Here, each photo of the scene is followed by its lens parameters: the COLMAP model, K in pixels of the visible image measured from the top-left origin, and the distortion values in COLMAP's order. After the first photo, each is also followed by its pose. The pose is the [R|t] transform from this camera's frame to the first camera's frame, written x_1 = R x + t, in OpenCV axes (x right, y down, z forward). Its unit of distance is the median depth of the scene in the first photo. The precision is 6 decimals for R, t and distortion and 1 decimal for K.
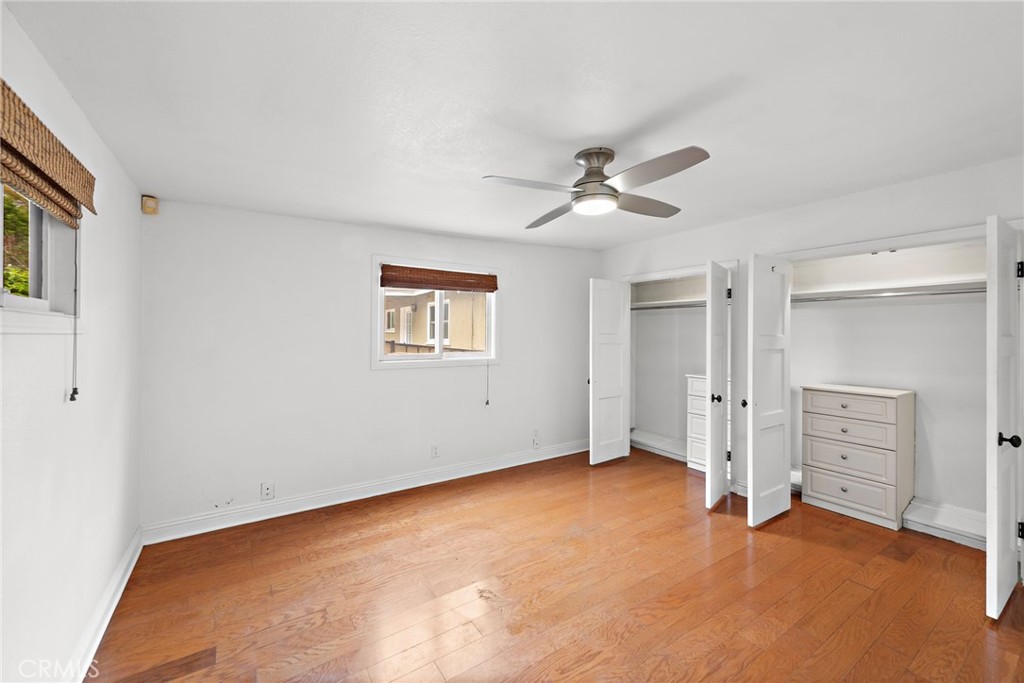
lens RADIAL K [[408.7, 0, 513.9], [0, 408.7, 334.6], [0, 0, 1]] dist [0.009682, -0.000329]
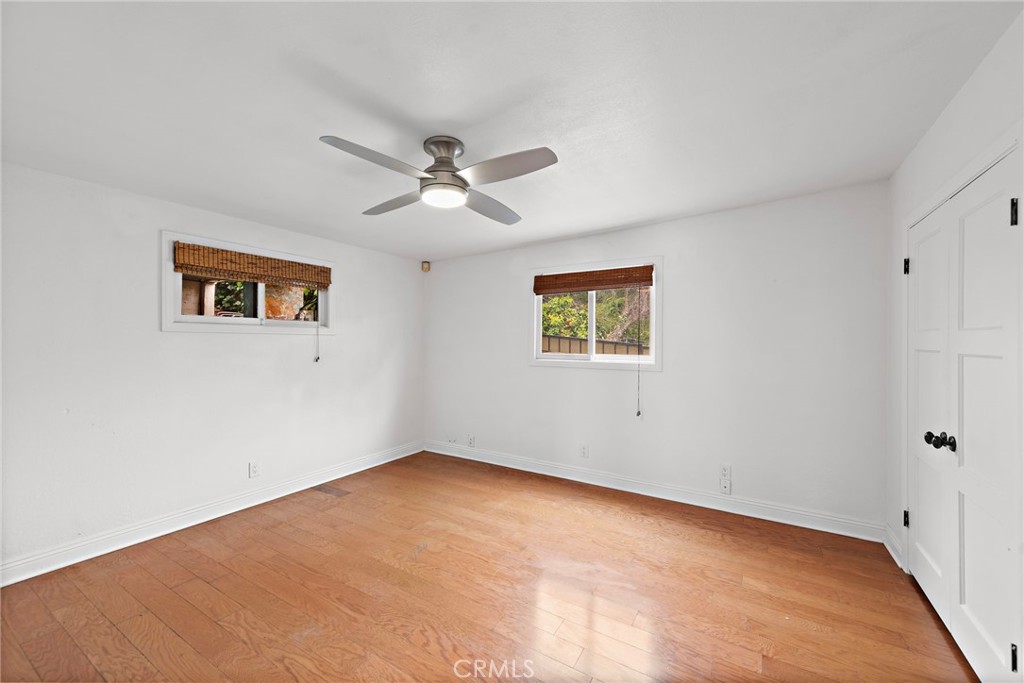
lens RADIAL K [[403.4, 0, 513.1], [0, 403.4, 339.5], [0, 0, 1]] dist [0.020118, -0.008145]
pose [[0.412315, -0.005297, -0.911026, 1.155472], [-0.002497, 0.999973, -0.006945, 0.029560], [0.911038, 0.005139, 0.412290, 0.760205]]
